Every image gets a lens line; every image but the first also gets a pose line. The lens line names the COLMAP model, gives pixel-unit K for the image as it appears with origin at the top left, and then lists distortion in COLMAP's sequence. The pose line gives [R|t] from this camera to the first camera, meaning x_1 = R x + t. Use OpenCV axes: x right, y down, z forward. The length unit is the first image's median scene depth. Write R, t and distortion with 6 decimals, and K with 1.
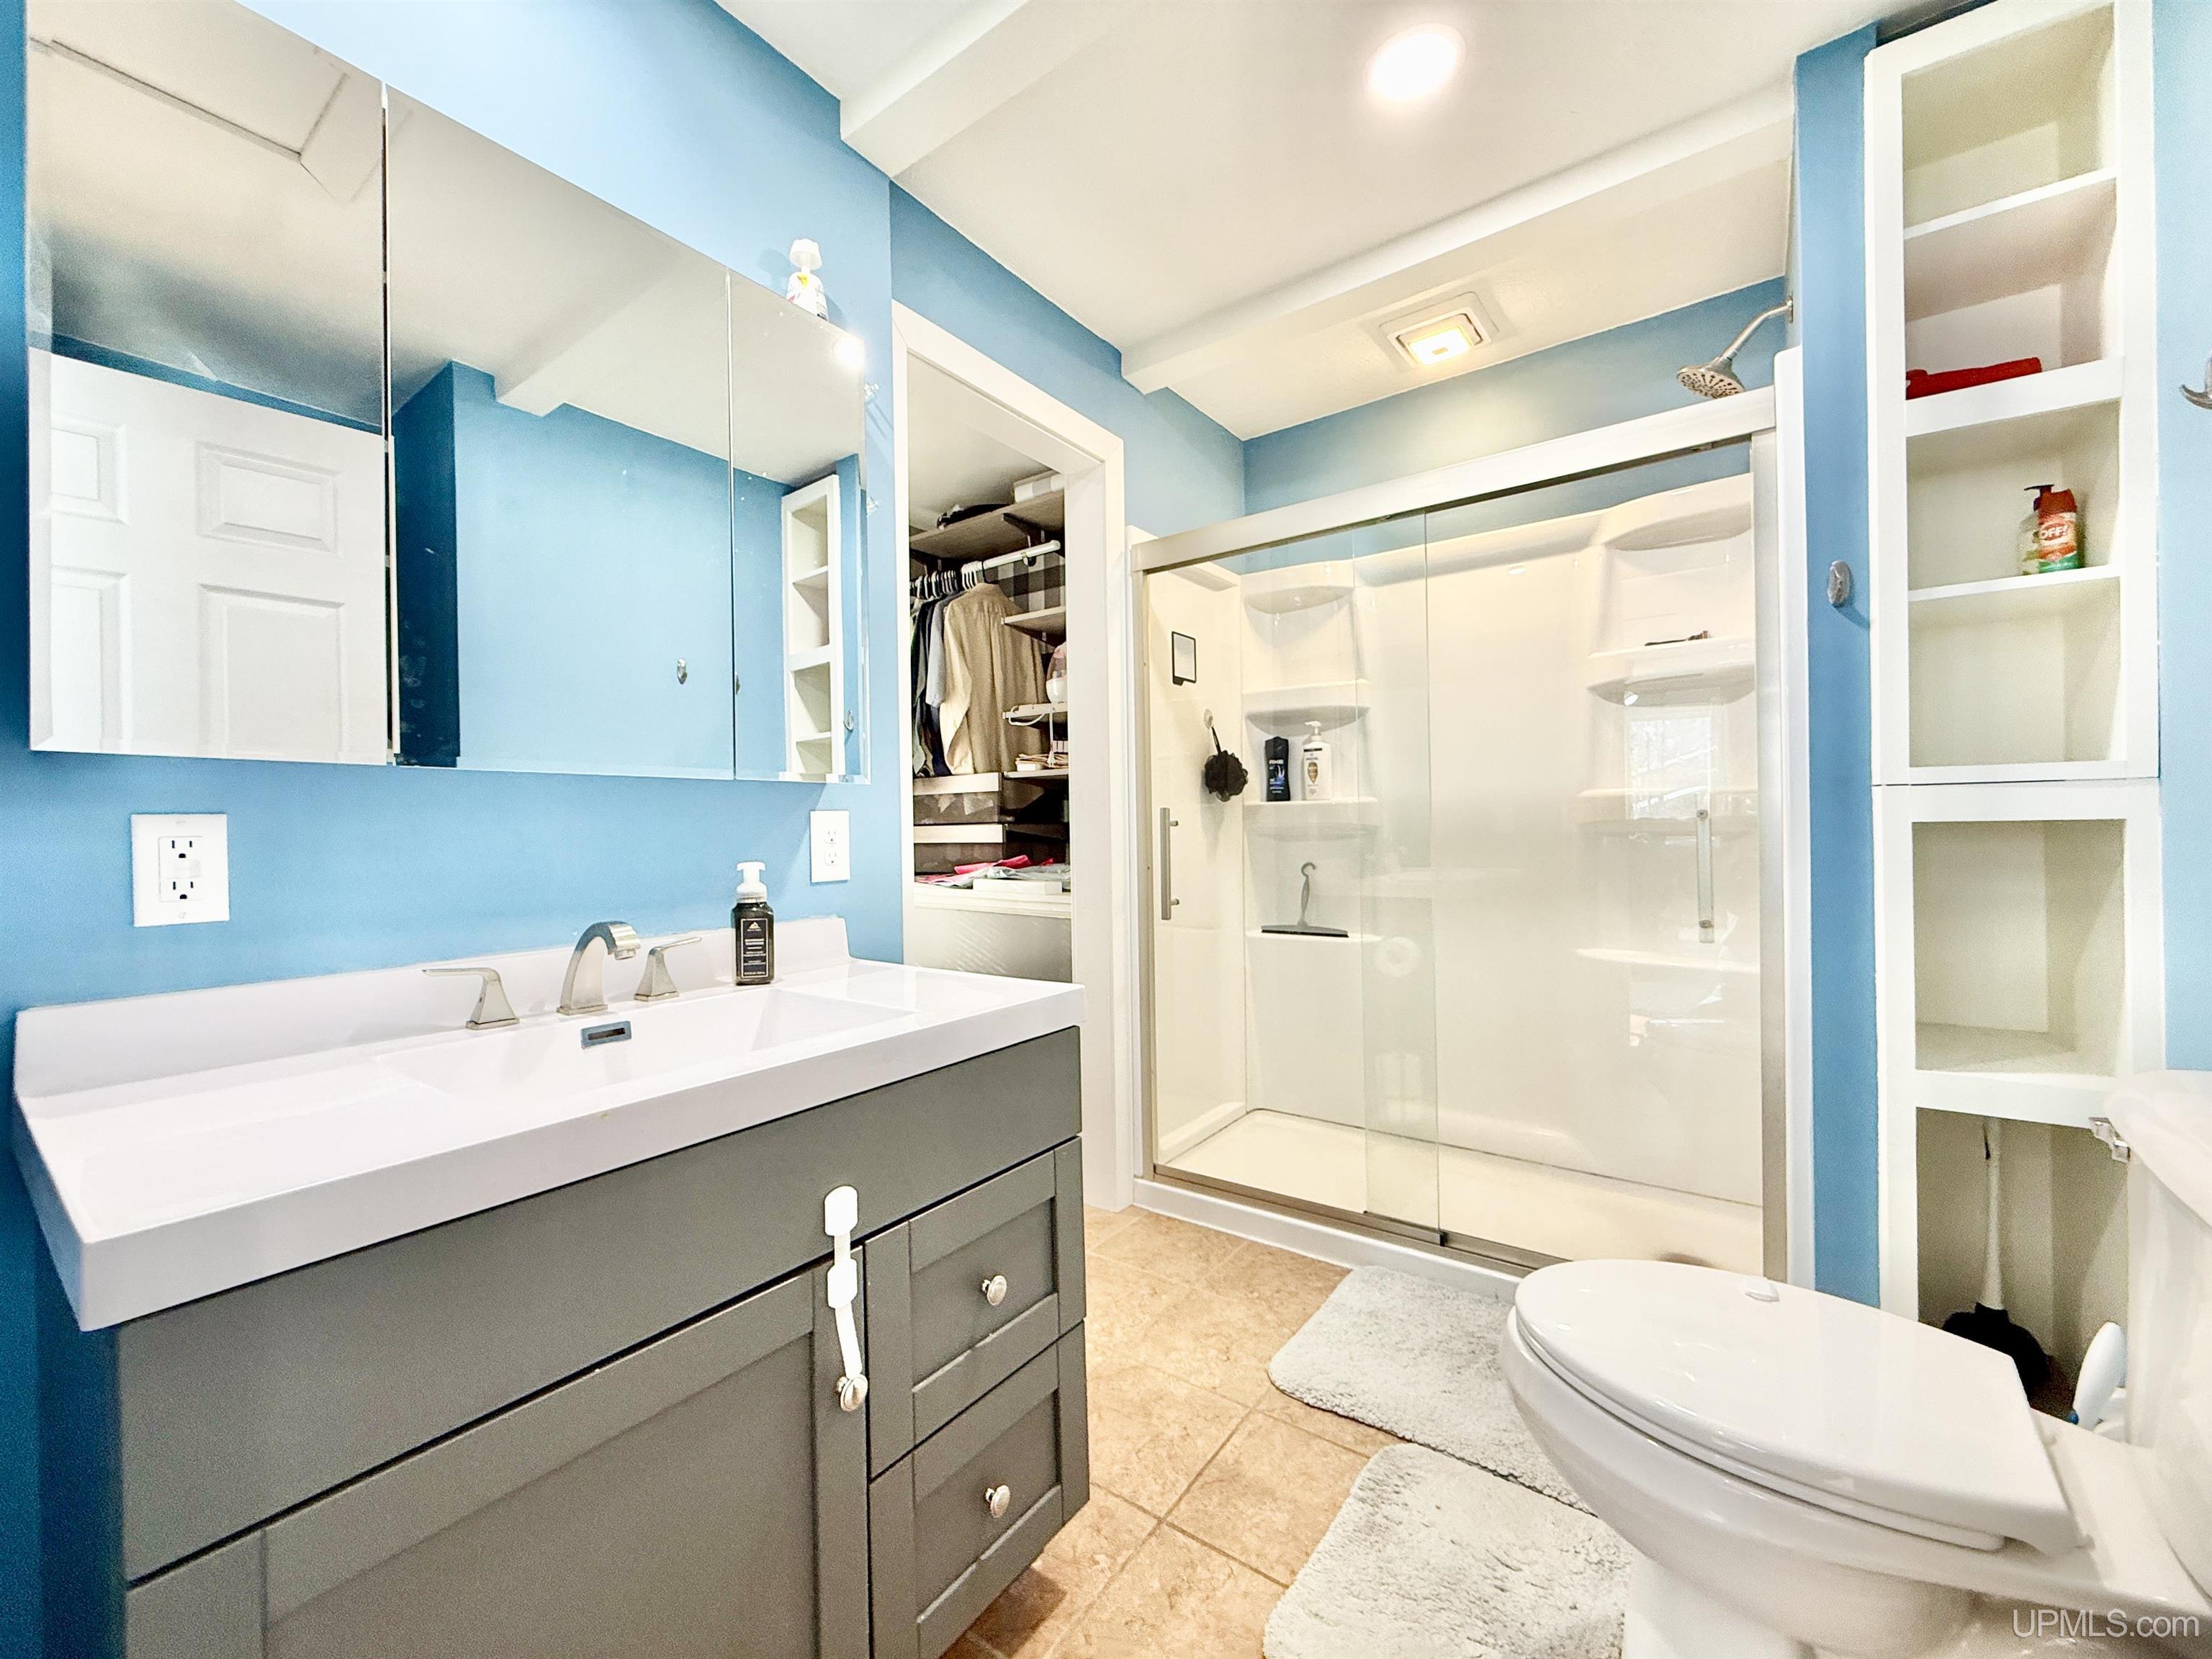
lens RADIAL K [[880.2, 0, 1104.4], [0, 880.2, 830.7], [0, 0, 1]] dist [0.000452, -0.000346]
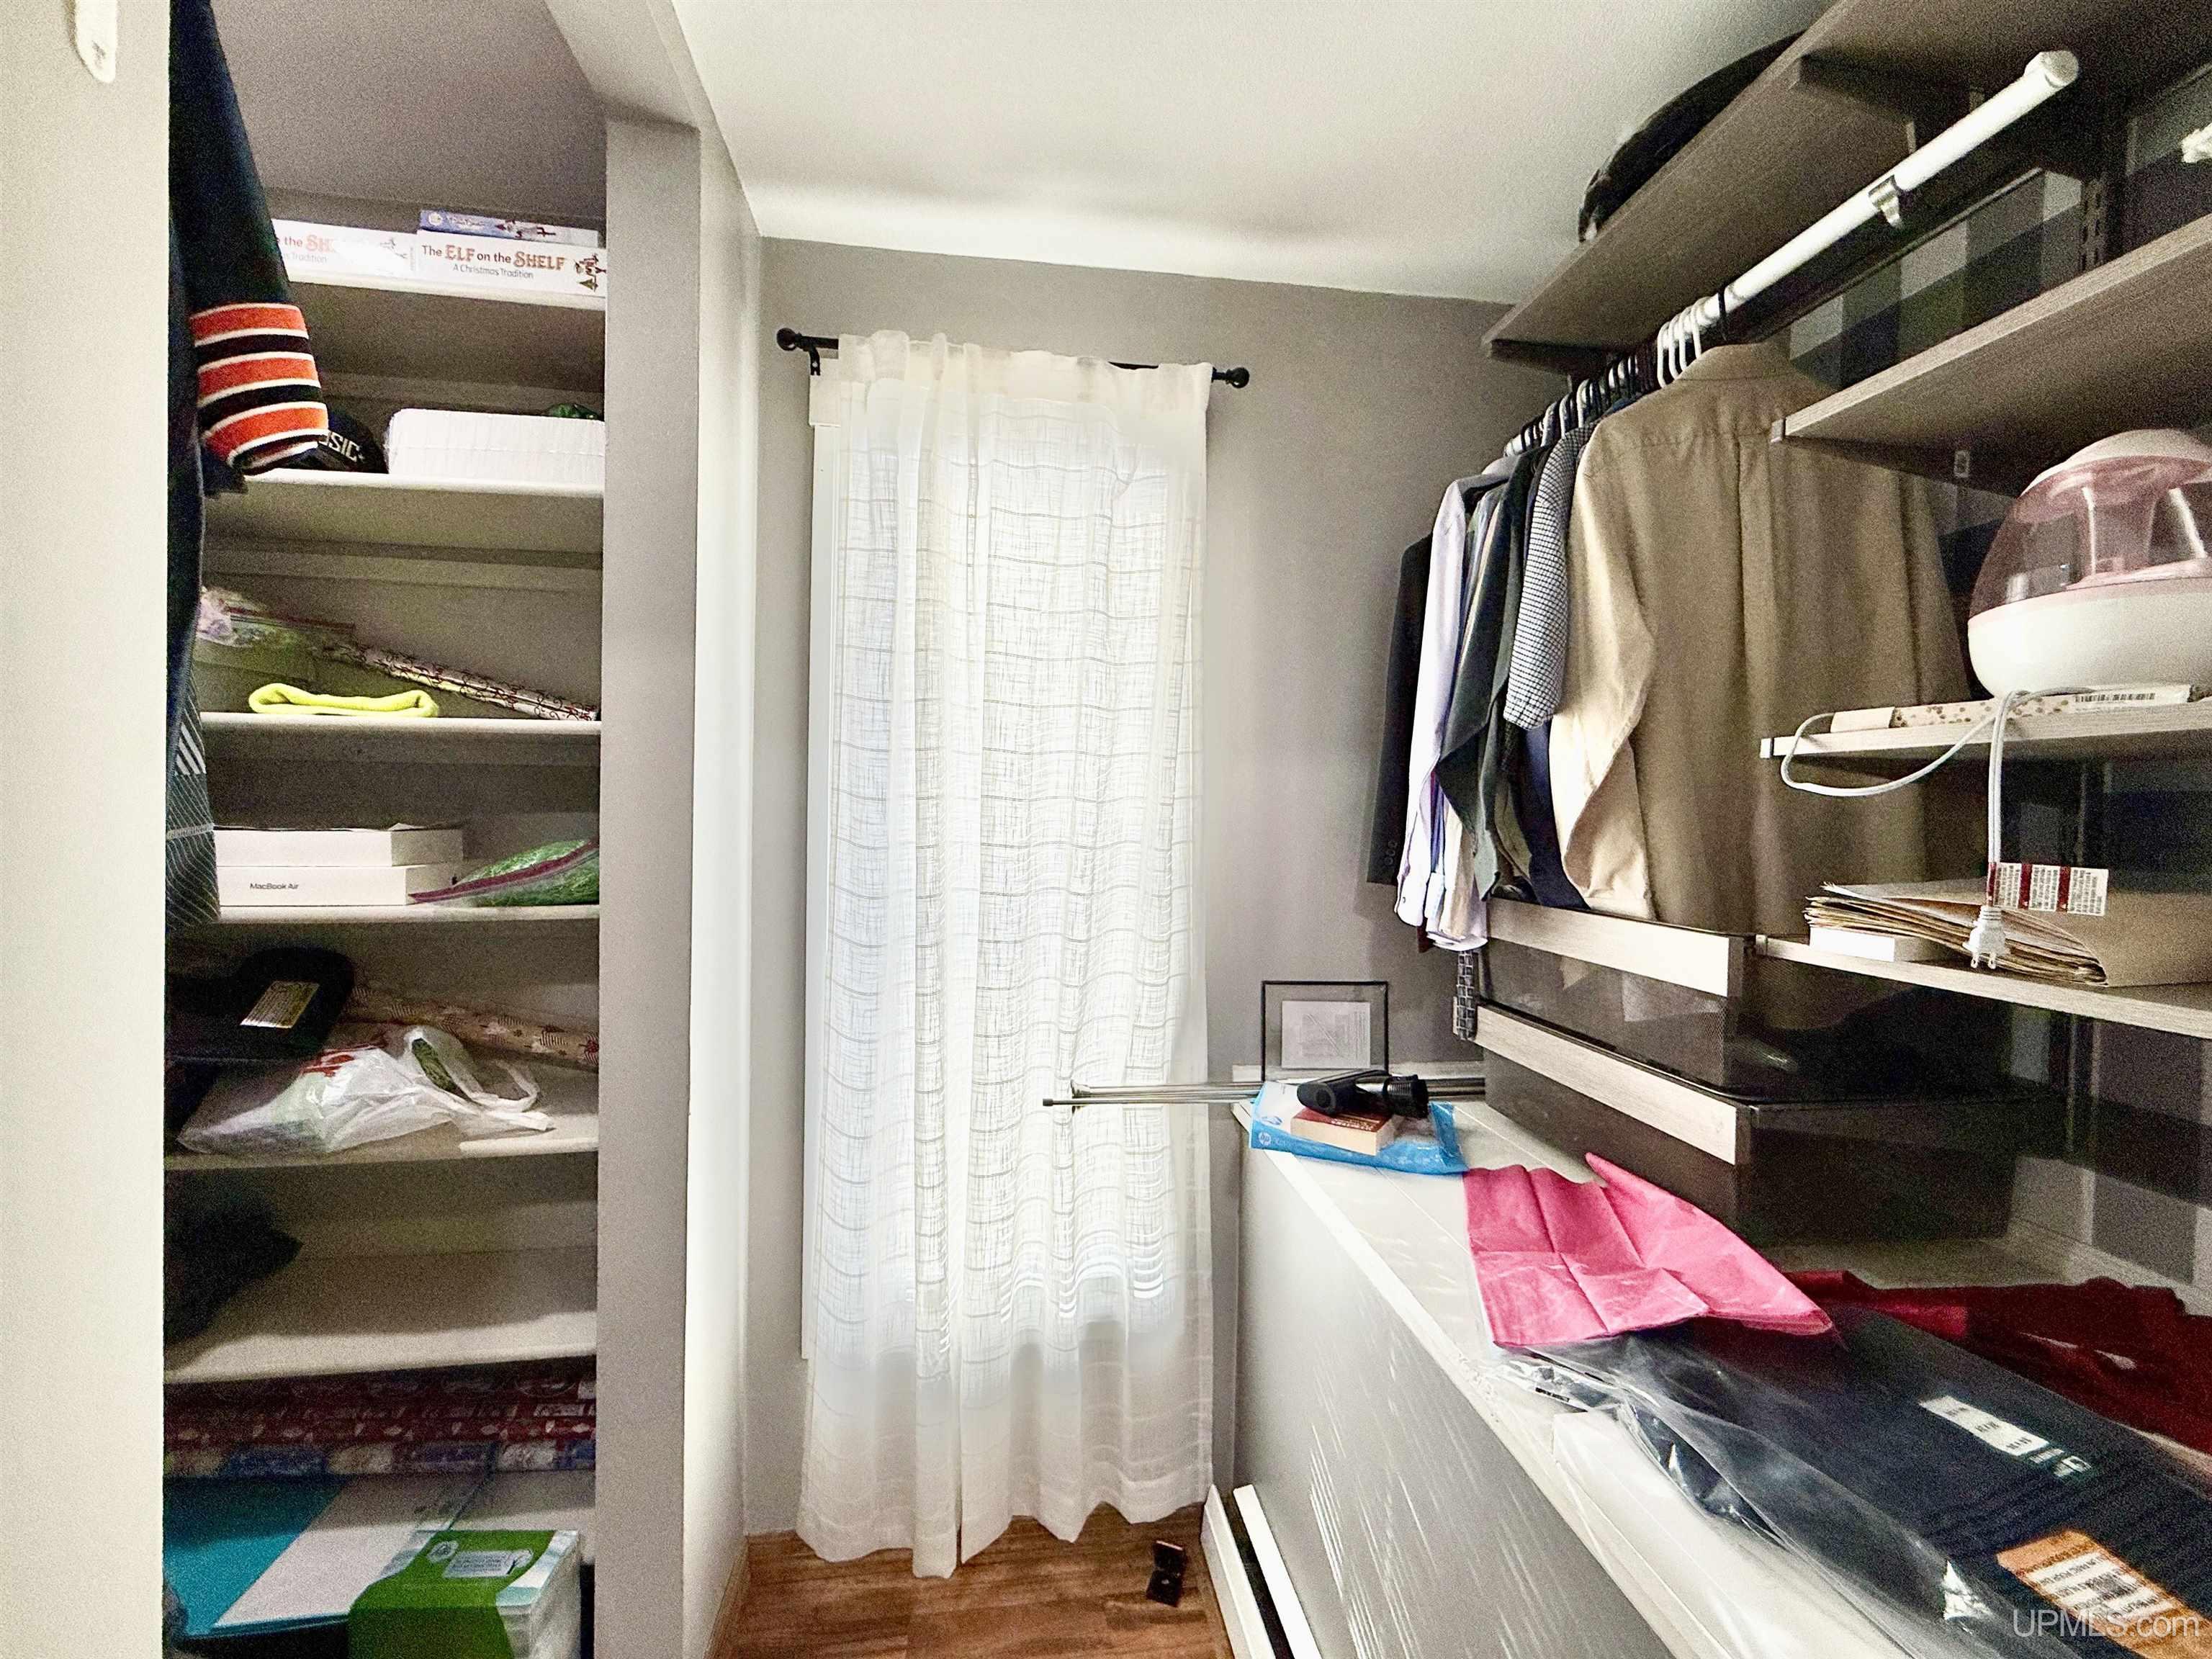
lens RADIAL K [[880.2, 0, 1098.6], [0, 880.2, 823.6], [0, 0, 1]] dist [0.000452, -0.000346]
pose [[0.692584, 0.040163, -0.720218, -0.053061], [-0.032448, 0.999173, 0.024517, -0.102679], [0.720607, 0.006389, 0.693314, 0.611412]]
